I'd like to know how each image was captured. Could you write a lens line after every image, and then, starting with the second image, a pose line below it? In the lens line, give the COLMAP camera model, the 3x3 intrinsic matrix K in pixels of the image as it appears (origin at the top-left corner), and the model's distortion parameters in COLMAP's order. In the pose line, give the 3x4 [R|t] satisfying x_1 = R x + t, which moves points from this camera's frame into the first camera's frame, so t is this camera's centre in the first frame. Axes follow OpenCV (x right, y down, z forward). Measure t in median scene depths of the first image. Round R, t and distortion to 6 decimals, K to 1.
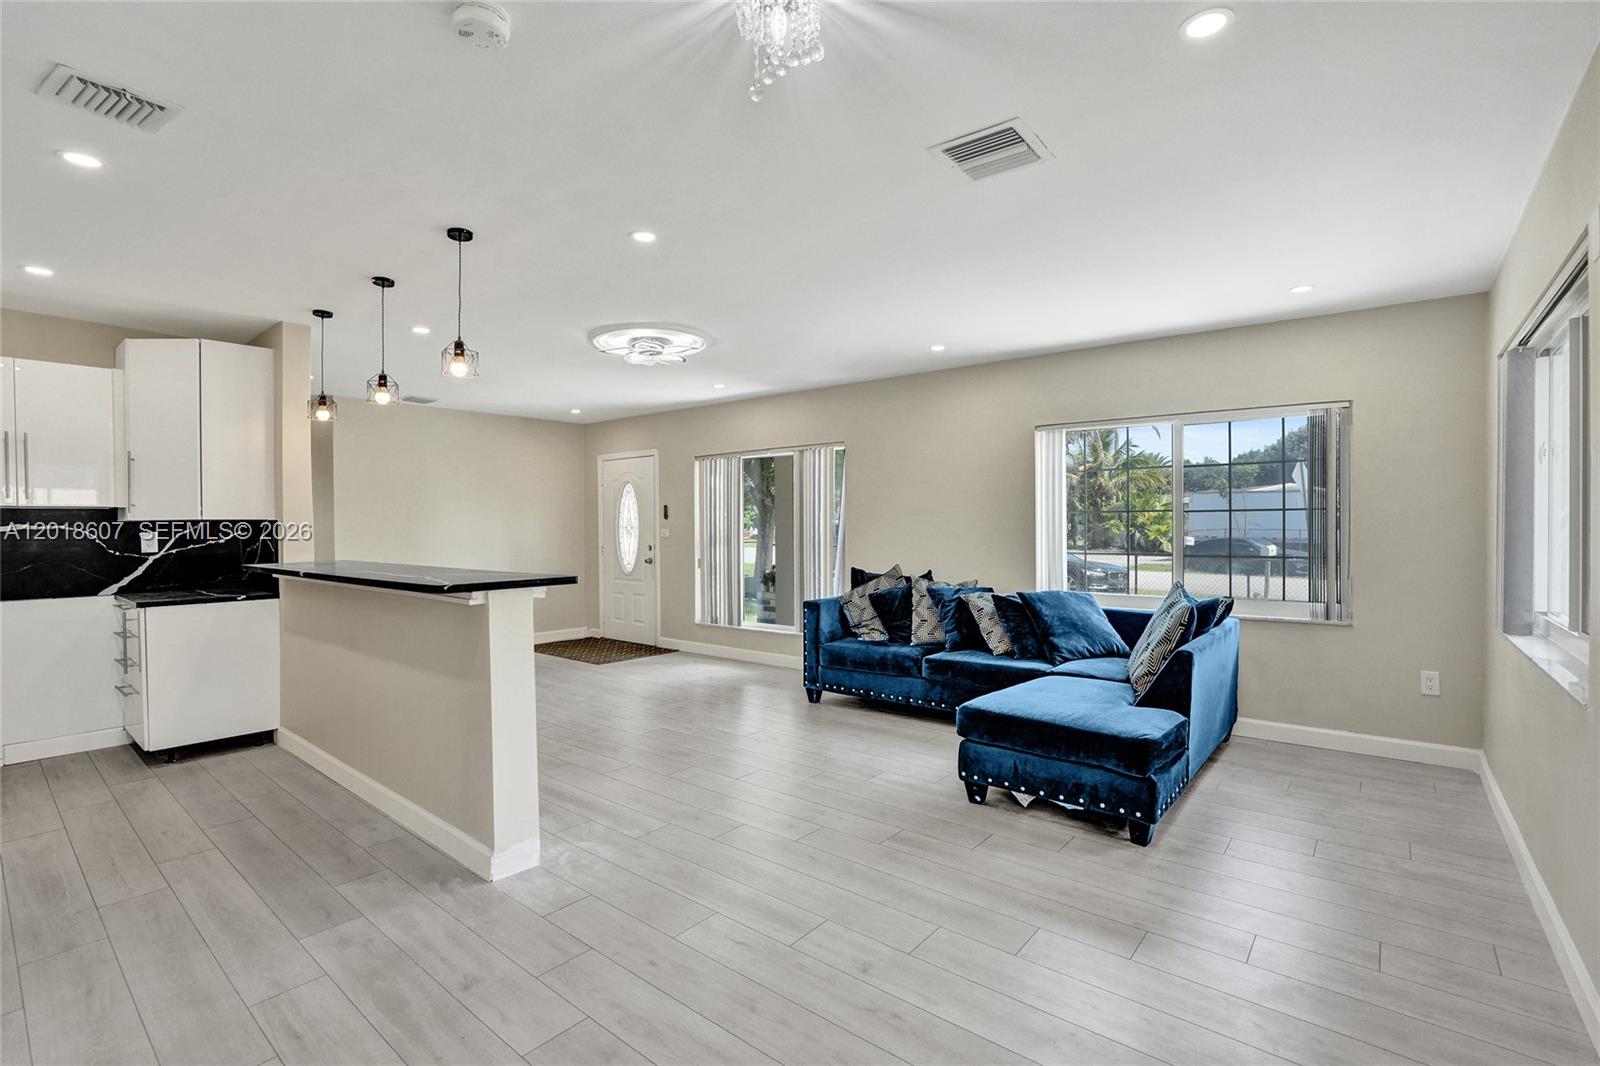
lens RADIAL K [[739.6, 0, 798.3], [0, 739.6, 534.4], [0, 0, 1]] dist [-0.070841, 0.025761]
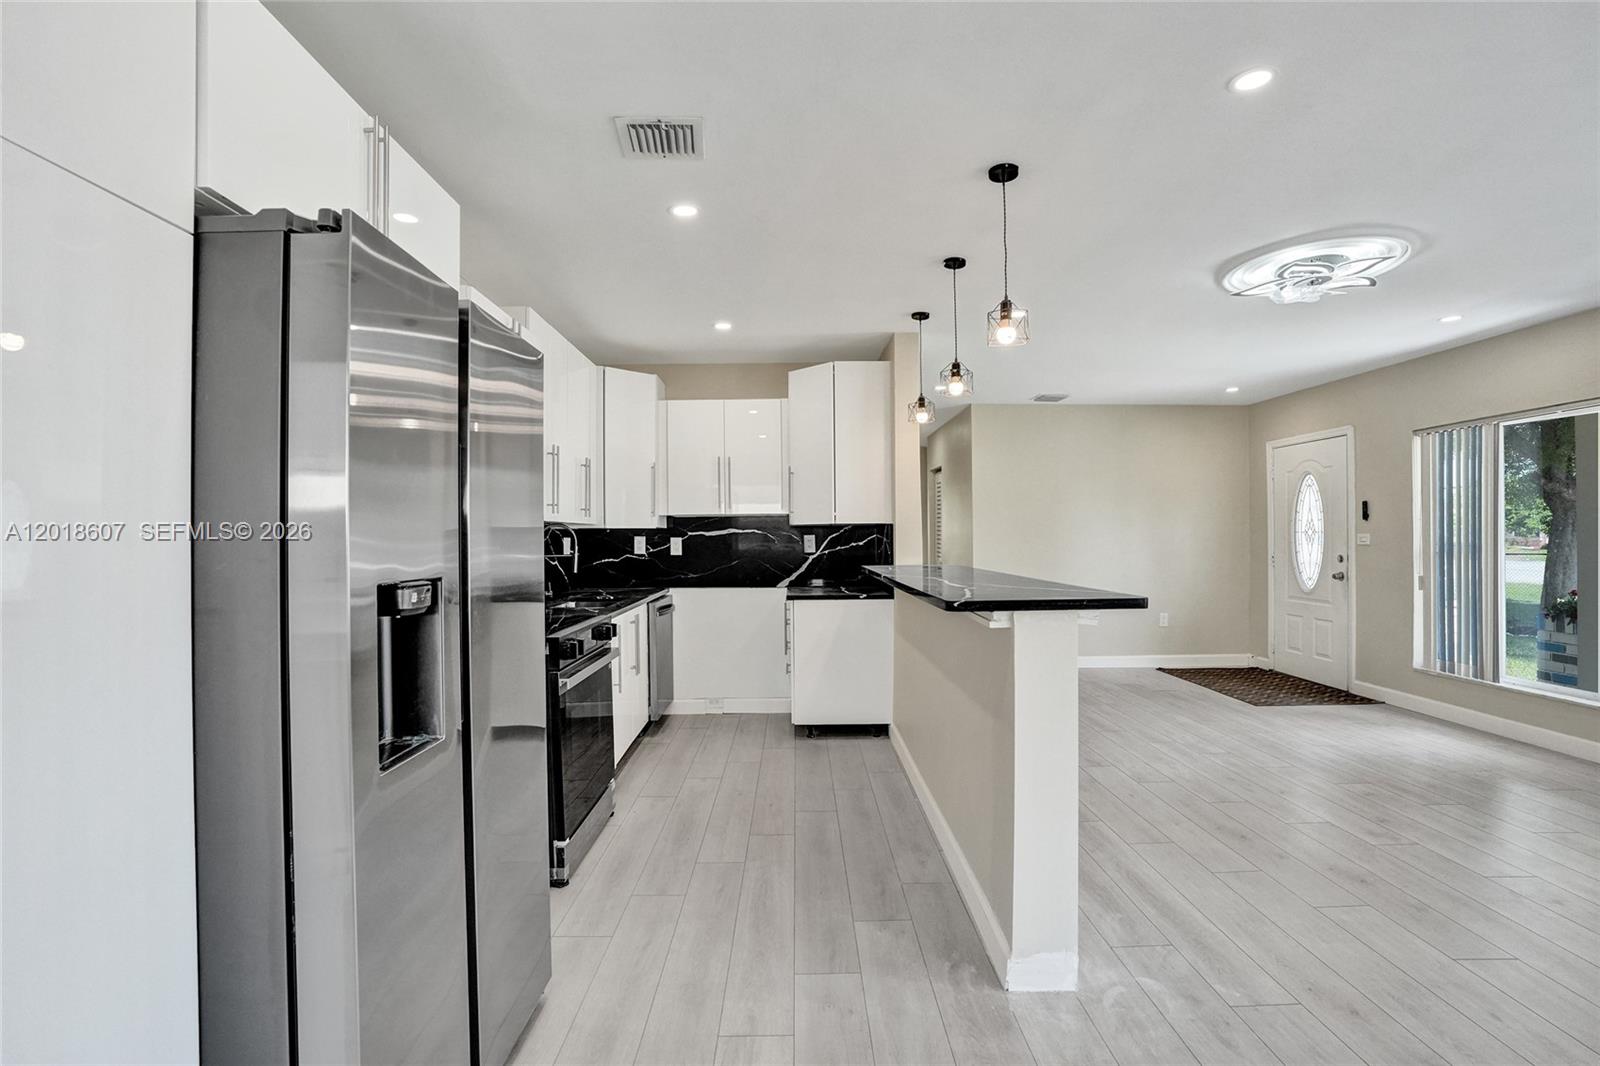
lens RADIAL K [[739.6, 0, 798.3], [0, 739.6, 534.4], [0, 0, 1]] dist [-0.070841, 0.025761]
pose [[0.638887, 0.000585, -0.769300, 0.011497], [-0.006945, 0.999963, -0.005006, 0.001740], [0.769269, 0.008541, 0.638868, 0.205449]]
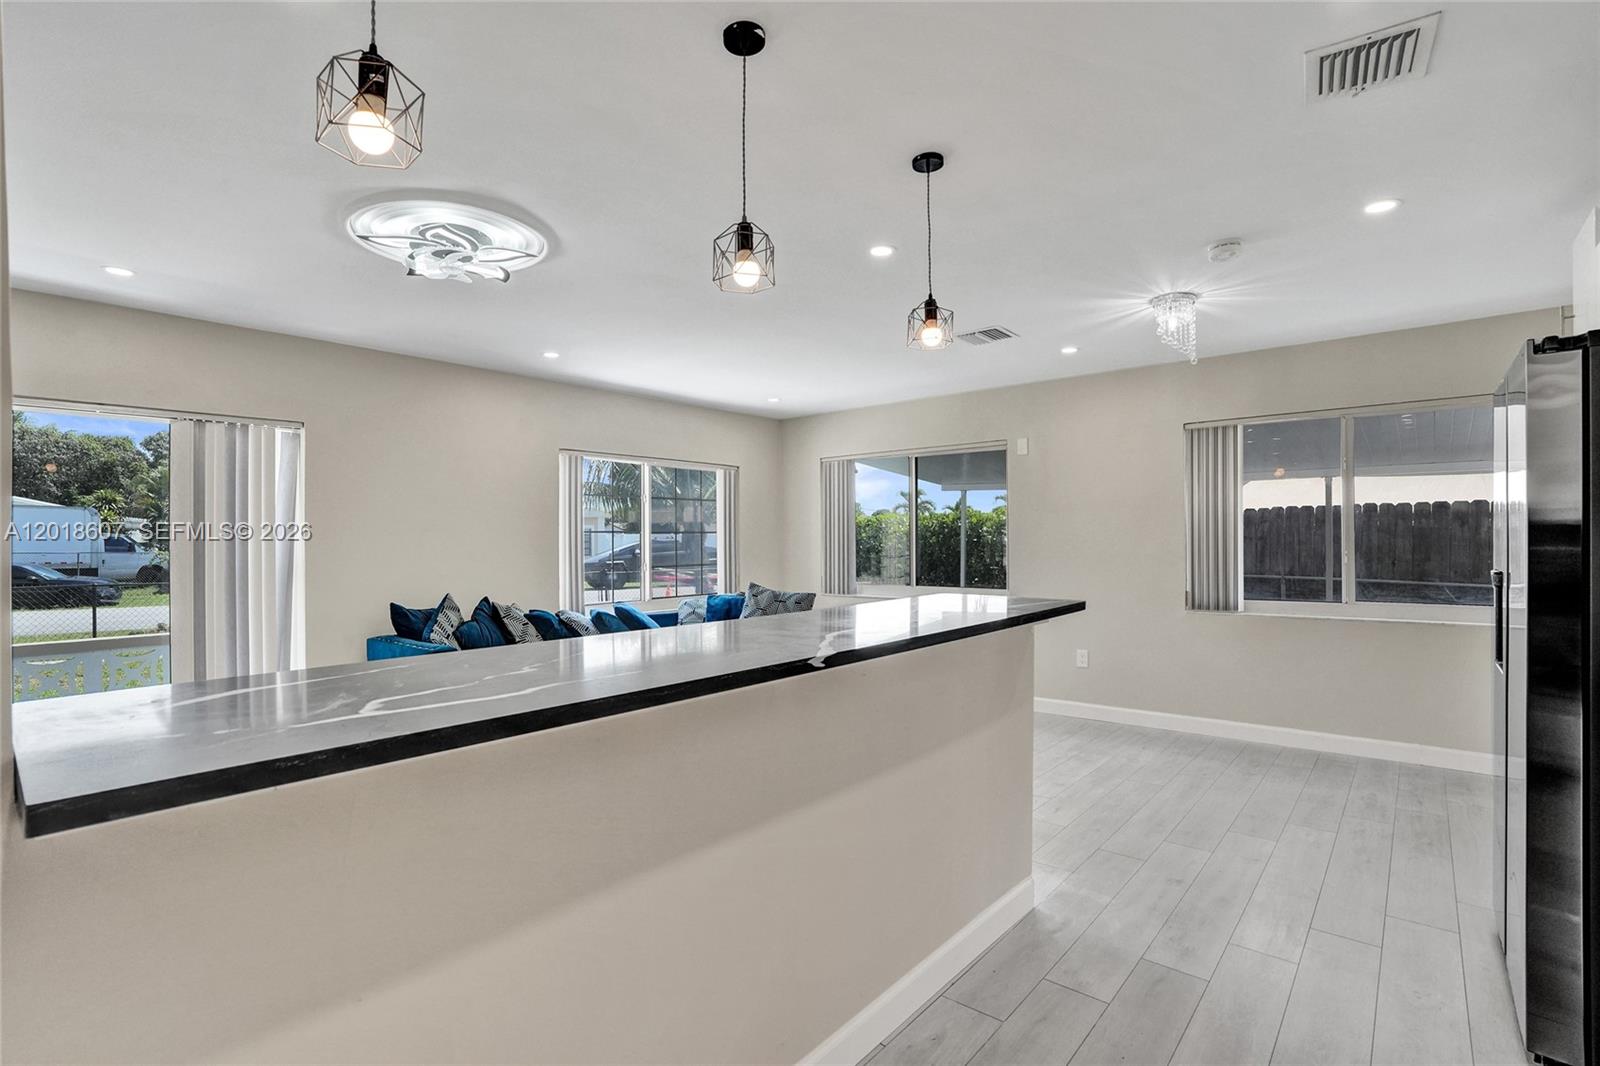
lens RADIAL K [[748.3, 0, 796.0], [0, 748.3, 535.9], [0, 0, 1]] dist [-0.067833, 0.026148]
pose [[0.022878, 0.008809, 0.999699, -0.866887], [0.019074, 0.999775, -0.009246, -0.010121], [-0.999556, 0.019279, 0.022705, 0.781818]]
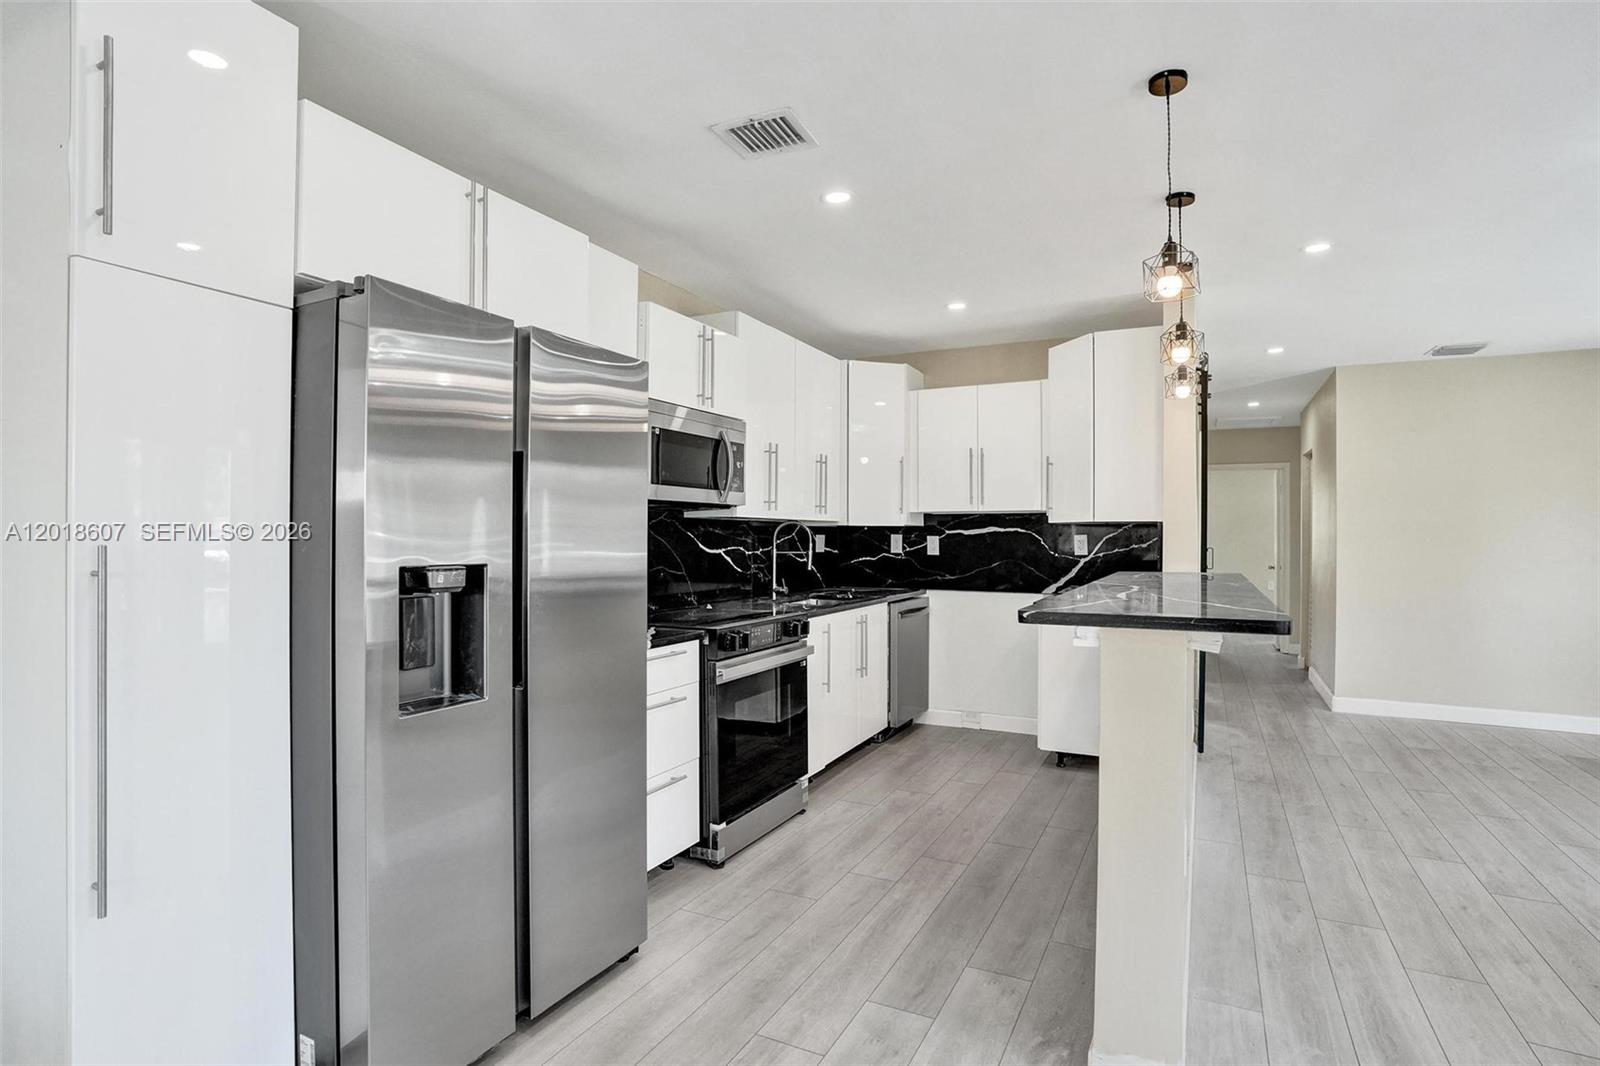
lens RADIAL K [[798.0, 0, 795.3], [0, 798.0, 537.1], [0, 0, 1]] dist [-0.069829, 0.029798]
pose [[0.206933, 0.008996, -0.978314, 0.106328], [-0.017702, 0.999828, 0.005450, 0.000910], [0.978195, 0.016191, 0.207057, 0.365668]]
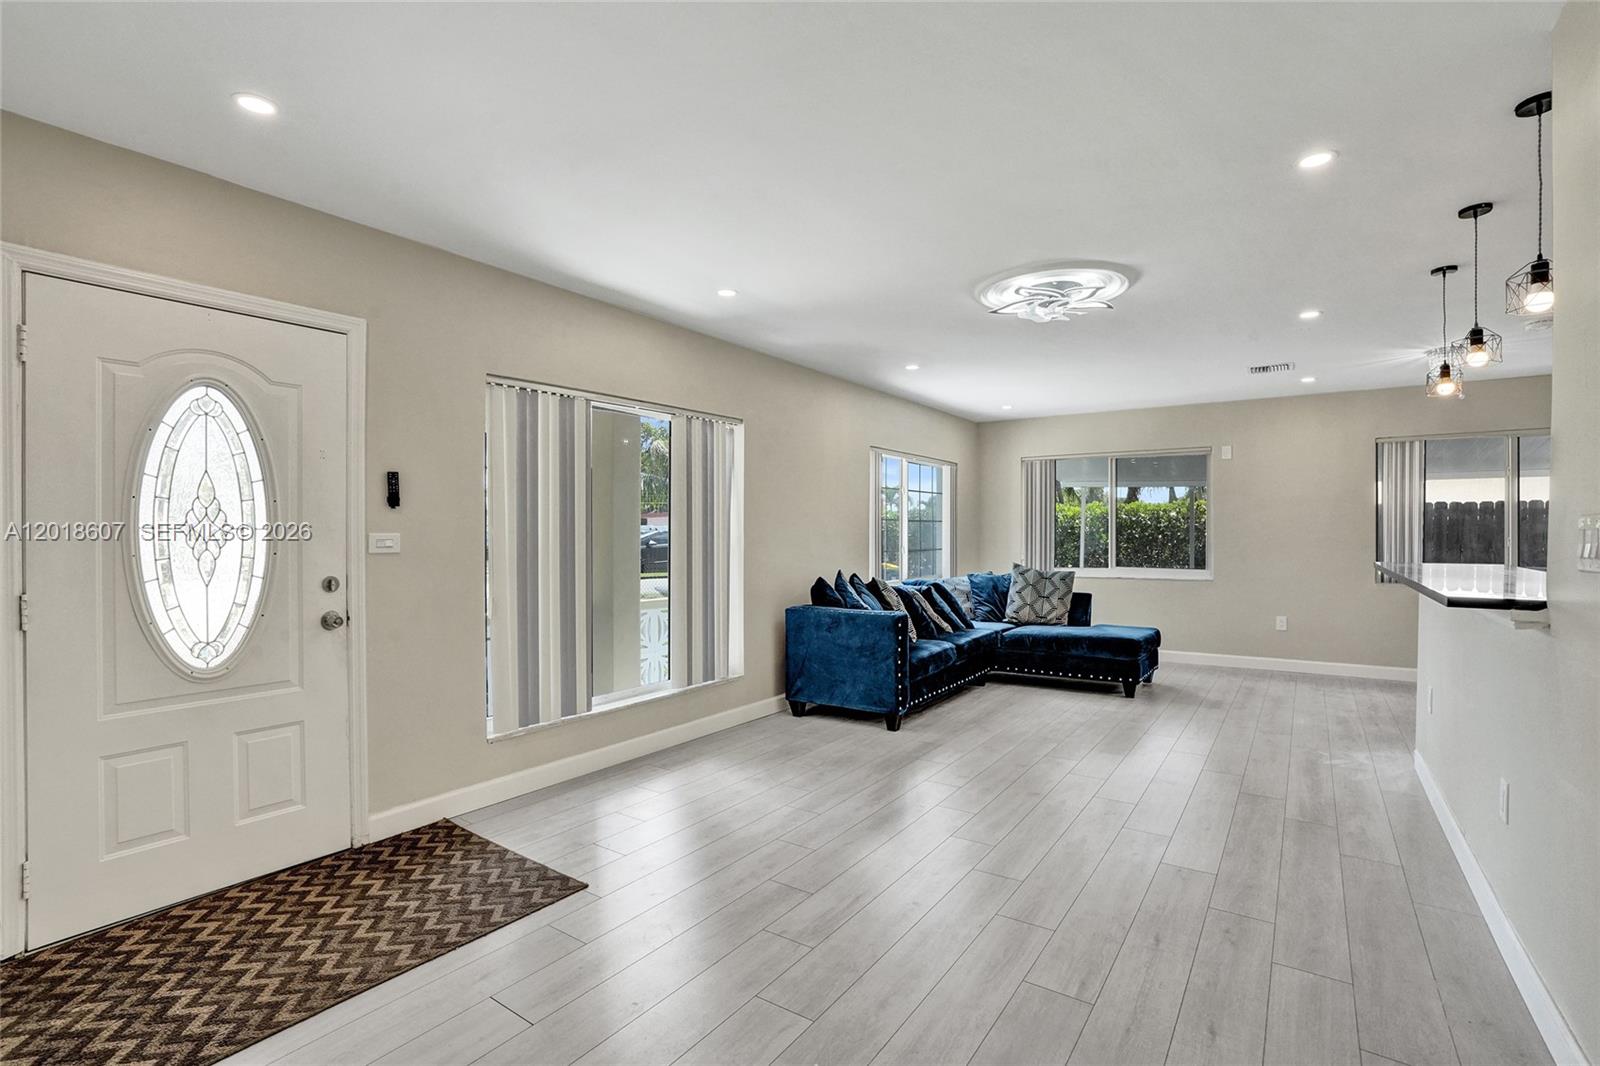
lens RADIAL K [[748.3, 0, 796.0], [0, 748.3, 535.9], [0, 0, 1]] dist [-0.067833, 0.026148]
pose [[-0.079622, 0.001414, 0.996824, -1.055205], [0.013762, 0.999905, -0.000320, -0.003926], [-0.996730, 0.013693, -0.079634, 1.469128]]
